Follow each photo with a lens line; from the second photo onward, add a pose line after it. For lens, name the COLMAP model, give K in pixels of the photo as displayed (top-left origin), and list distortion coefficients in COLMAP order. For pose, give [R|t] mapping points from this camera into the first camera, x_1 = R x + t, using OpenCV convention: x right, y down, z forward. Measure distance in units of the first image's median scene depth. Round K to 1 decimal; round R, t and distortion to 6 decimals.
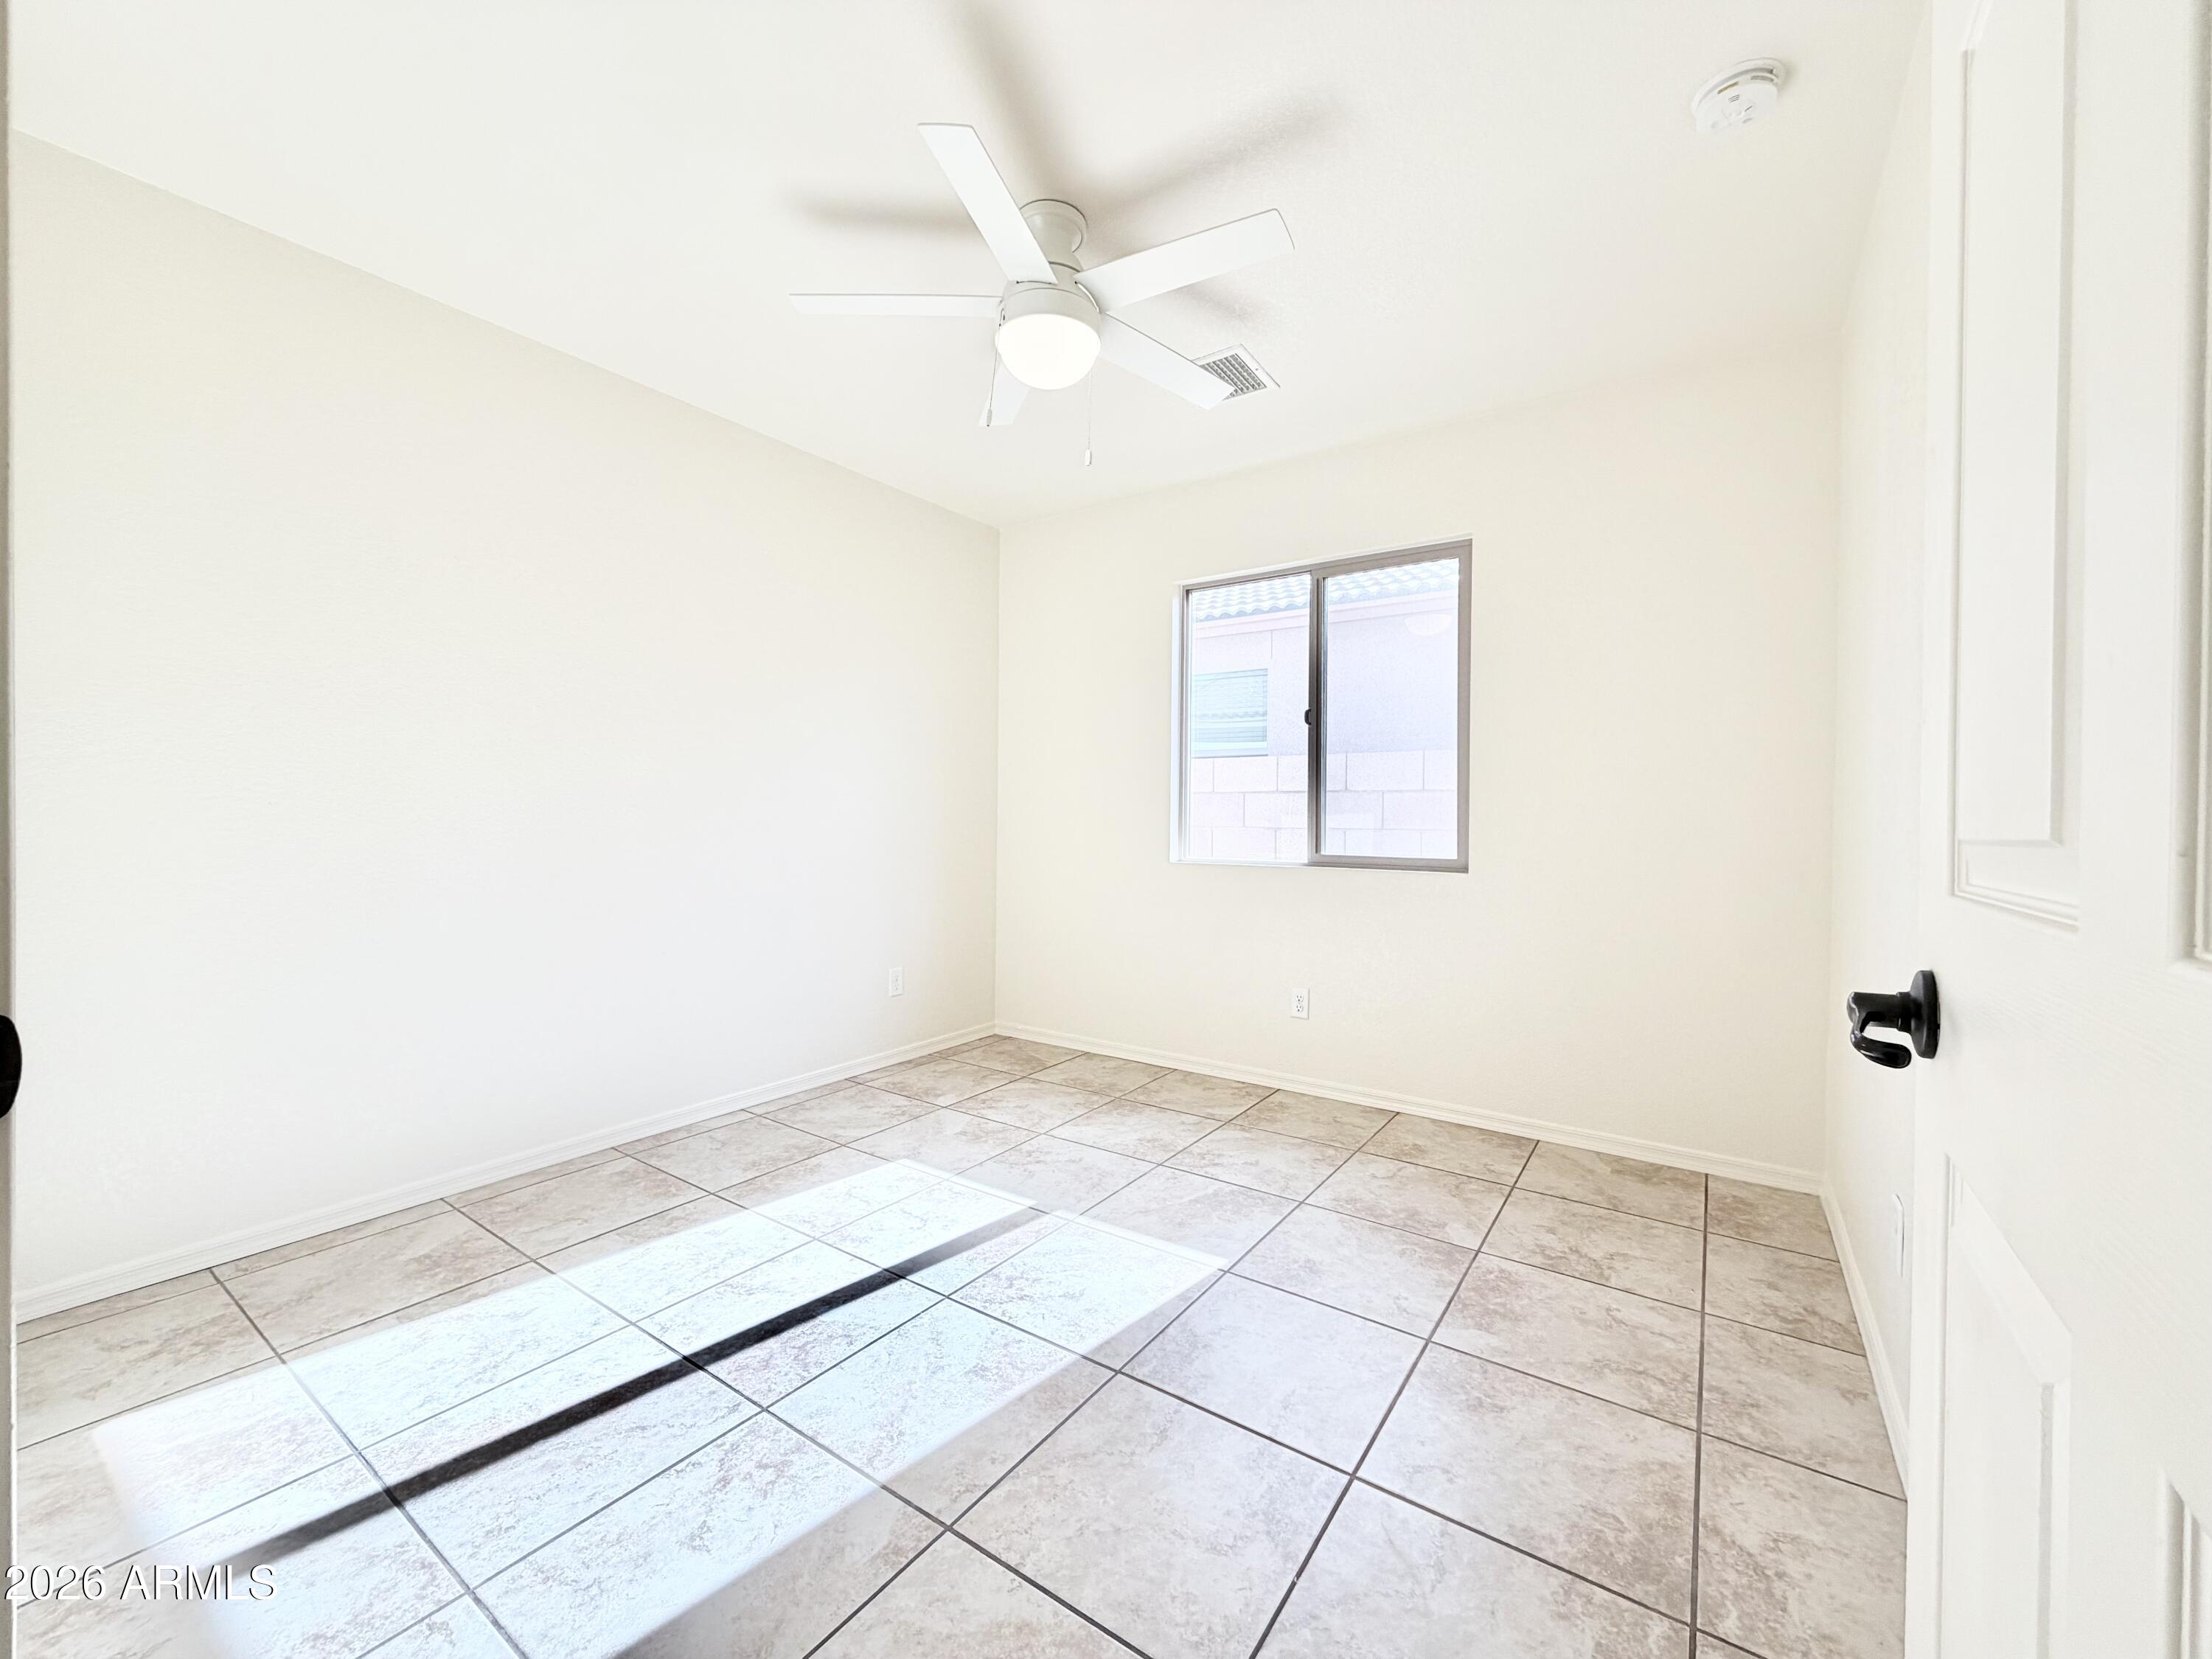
lens RADIAL K [[884.7, 0, 1095.8], [0, 884.7, 827.3], [0, 0, 1]] dist [-0.000433, -0.000356]
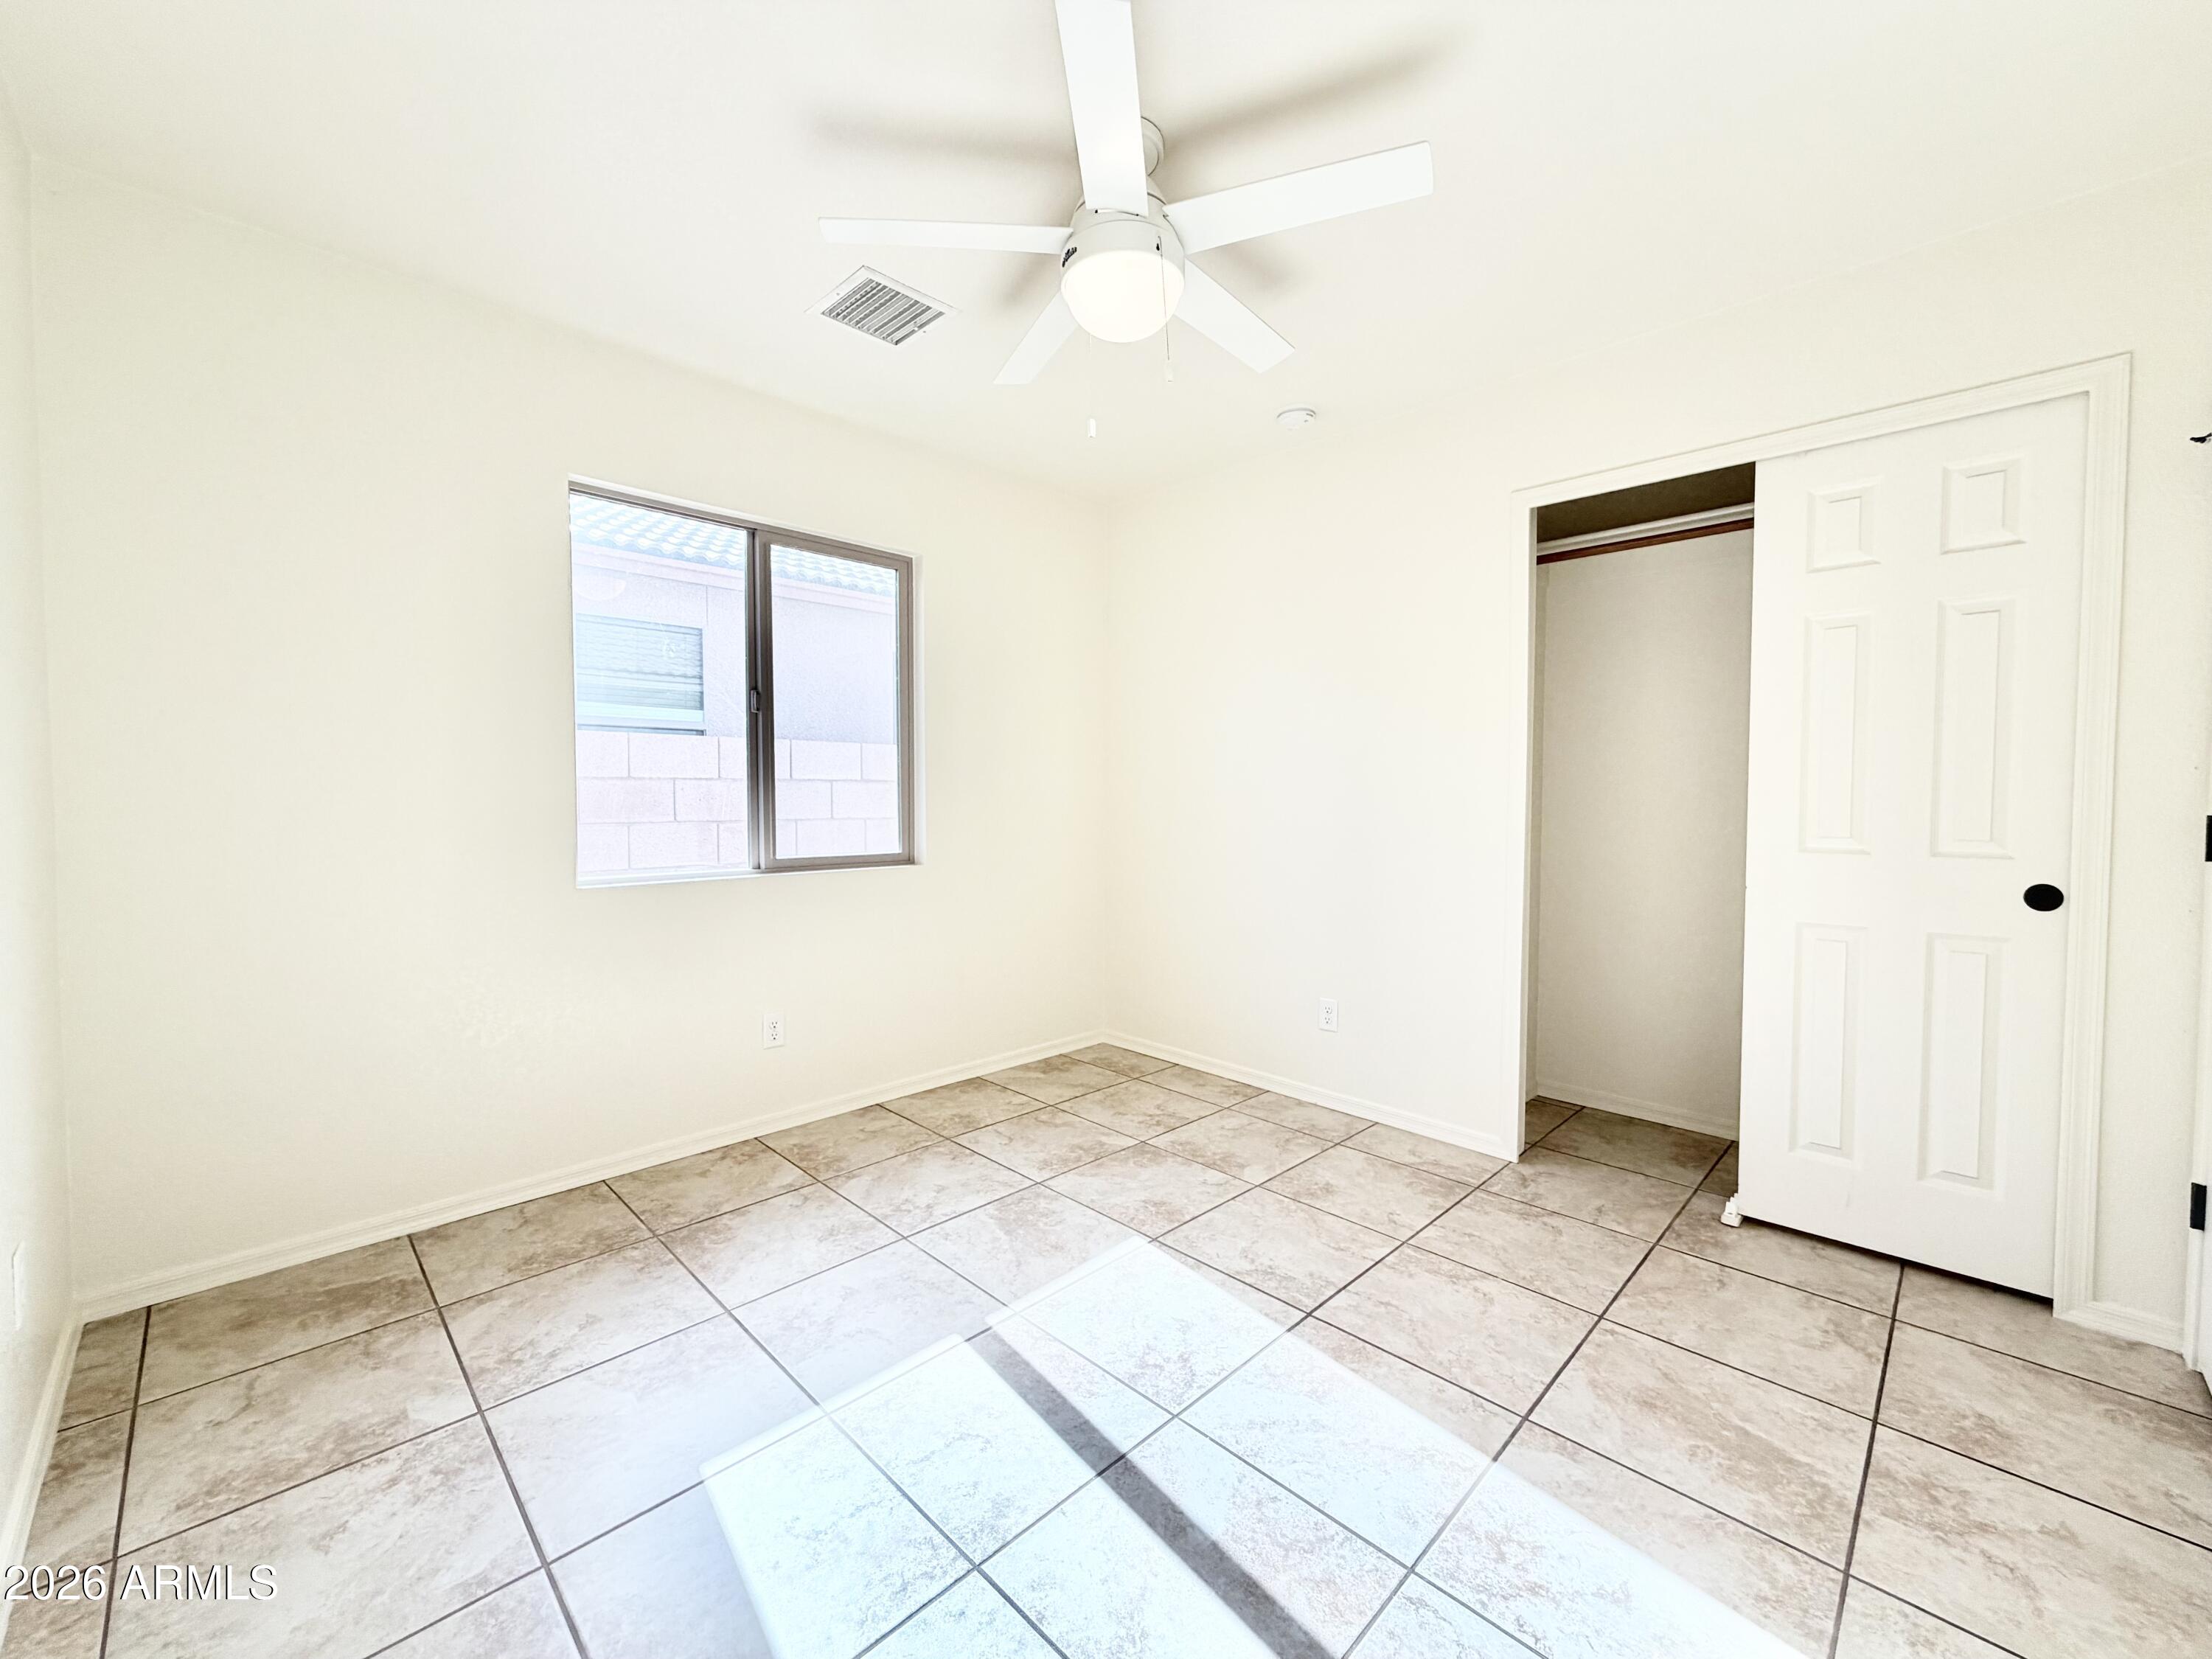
lens RADIAL K [[884.7, 0, 1101.4], [0, 884.7, 825.8], [0, 0, 1]] dist [-0.000433, -0.000356]
pose [[0.175993, -0.044393, 0.983390, -0.628307], [0.009102, 0.999013, 0.043469, -0.042757], [-0.984349, 0.001300, 0.176223, 0.589326]]
